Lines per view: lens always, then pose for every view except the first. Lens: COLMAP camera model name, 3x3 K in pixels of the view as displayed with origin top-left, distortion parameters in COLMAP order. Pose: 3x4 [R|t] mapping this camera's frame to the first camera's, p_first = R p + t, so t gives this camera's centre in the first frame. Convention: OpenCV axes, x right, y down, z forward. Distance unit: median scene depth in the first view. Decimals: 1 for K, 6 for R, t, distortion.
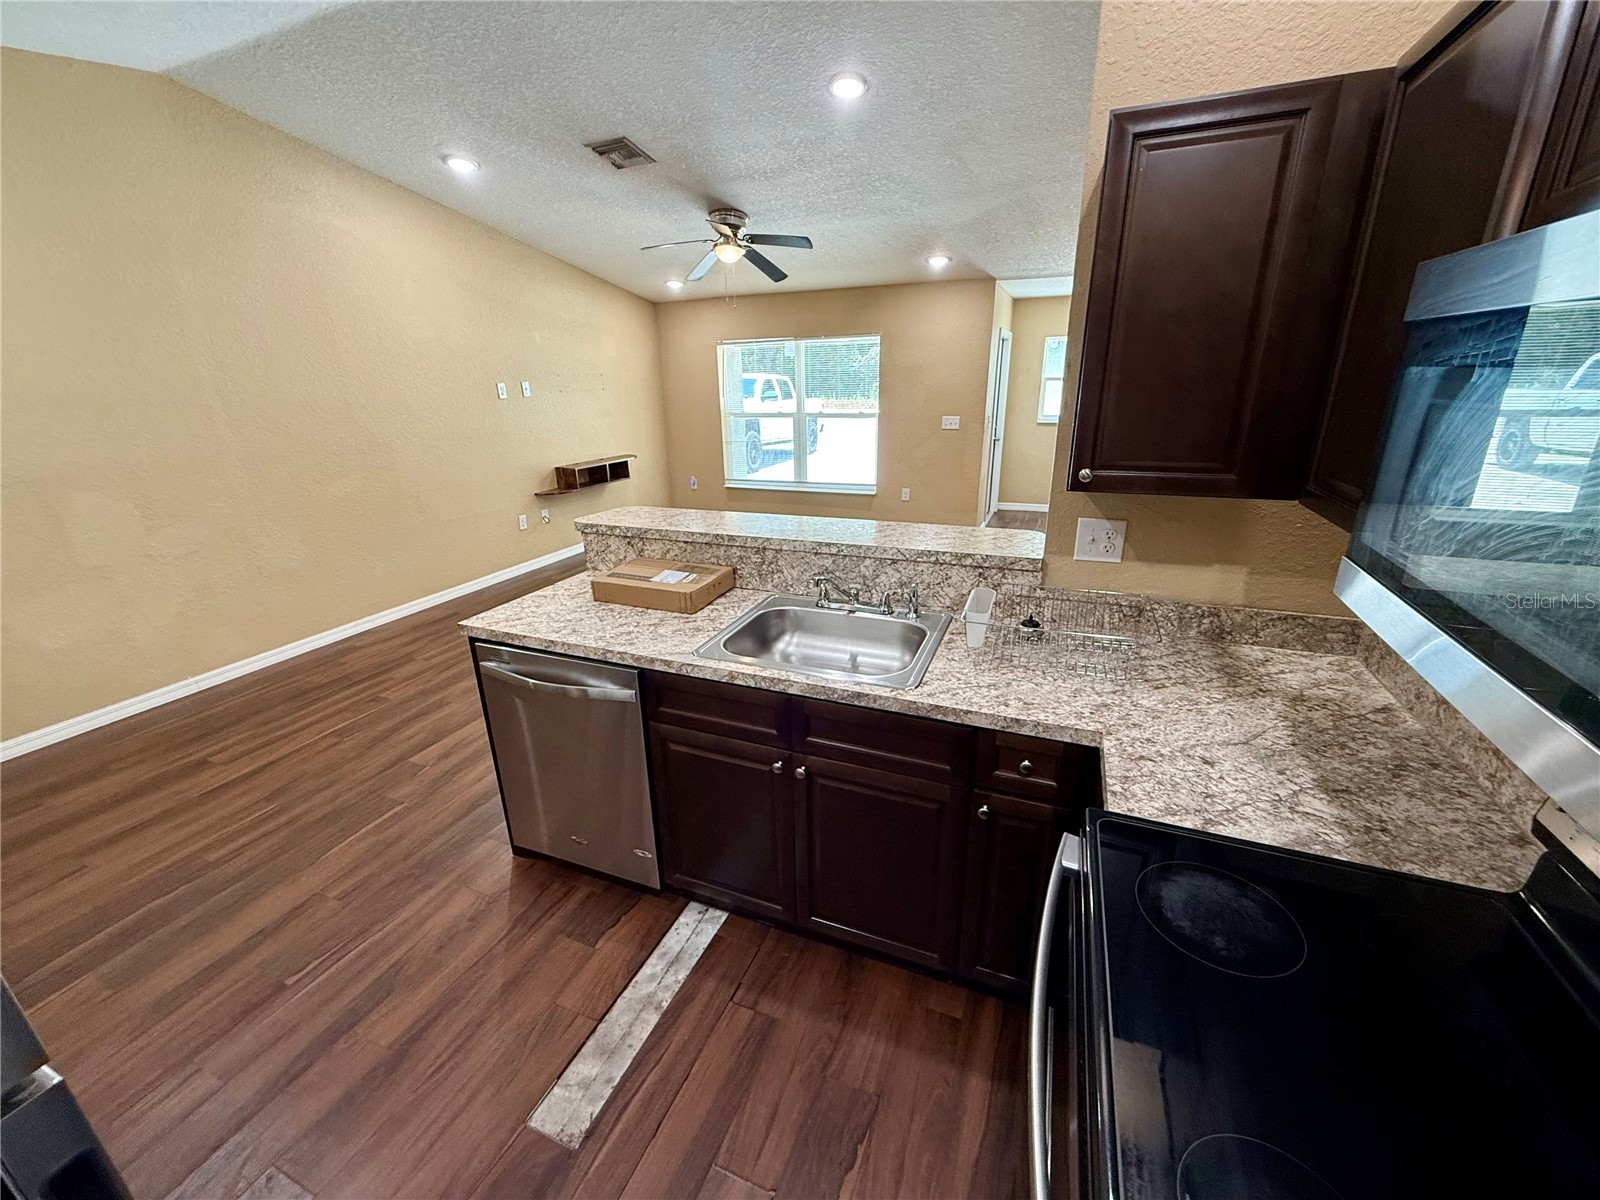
lens RADIAL K [[636.7, 0, 796.0], [0, 636.7, 599.5], [0, 0, 1]] dist [0.001076, -0.000092]
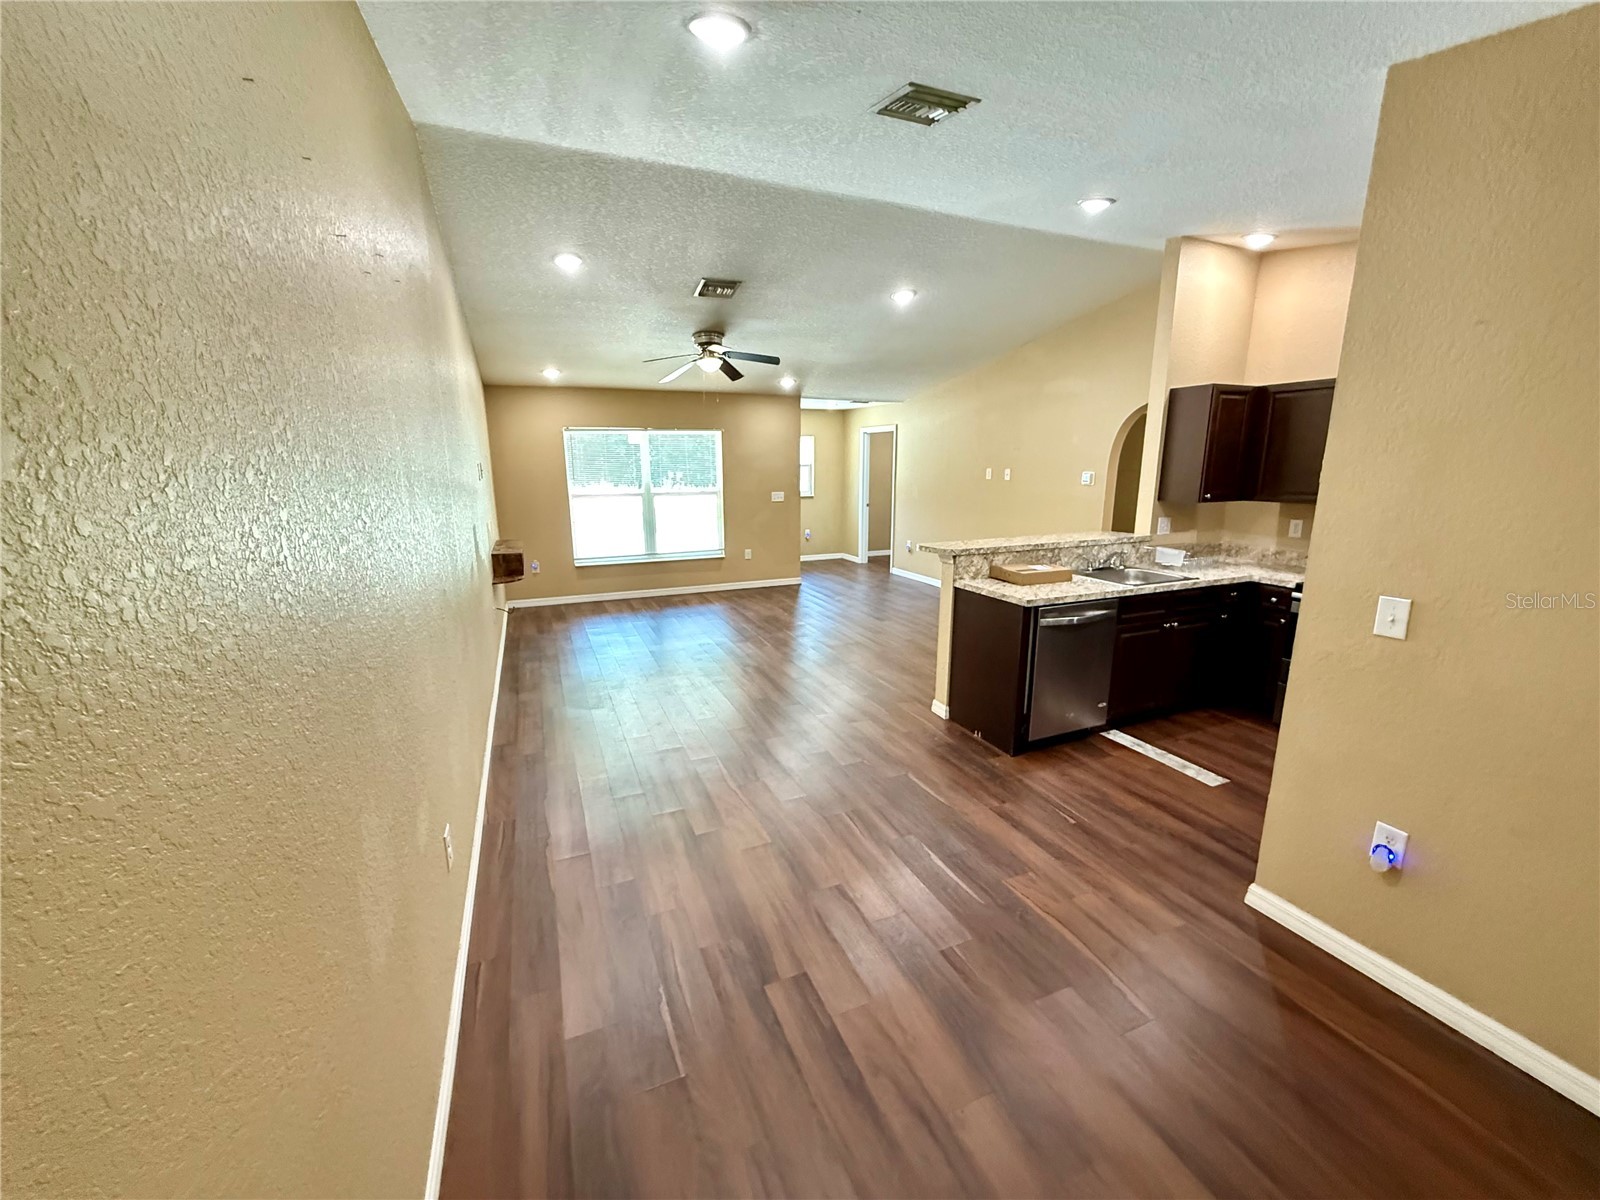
lens RADIAL K [[636.7, 0, 796.0], [0, 636.7, 599.5], [0, 0, 1]] dist [0.001076, -0.000092]
pose [[0.703931, -0.136668, 0.696996, -2.007175], [0.224993, 0.973683, -0.036311, -0.038072], [-0.673691, 0.182380, 0.716155, 0.189305]]
